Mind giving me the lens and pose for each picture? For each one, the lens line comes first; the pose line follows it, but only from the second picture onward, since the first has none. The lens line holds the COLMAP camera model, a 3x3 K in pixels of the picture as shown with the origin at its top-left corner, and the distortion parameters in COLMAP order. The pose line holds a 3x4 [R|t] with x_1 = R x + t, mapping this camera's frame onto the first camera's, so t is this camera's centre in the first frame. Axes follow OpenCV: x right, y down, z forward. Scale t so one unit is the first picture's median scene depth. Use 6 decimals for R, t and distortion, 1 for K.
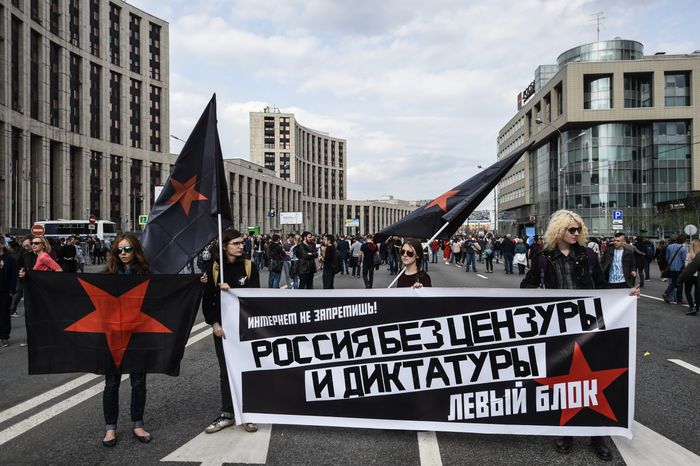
lens RADIAL K [[521.7, 0, 350.3], [0, 521.7, 234.8], [0, 0, 1]] dist [0.003015, -0.002594]
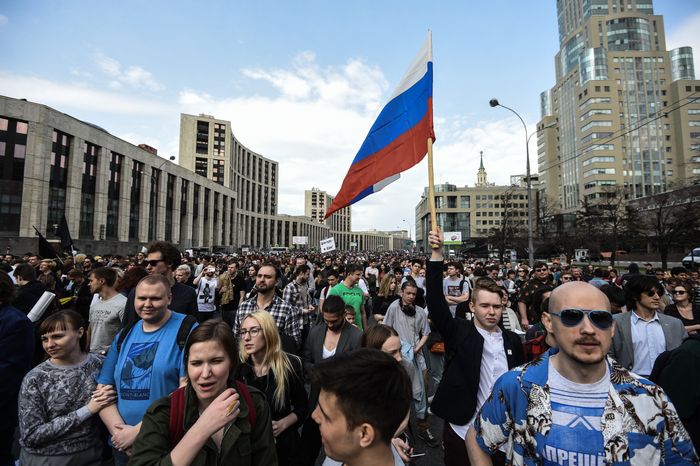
lens RADIAL K [[324.4, 0, 347.4], [0, 324.4, 231.7], [0, 0, 1]] dist [-0.020899, -0.000480]
pose [[0.999717, 0.011823, -0.020630, 0.009302], [-0.012894, 0.998536, -0.052539, -0.009067], [0.019978, 0.052790, 0.998406, -0.558527]]
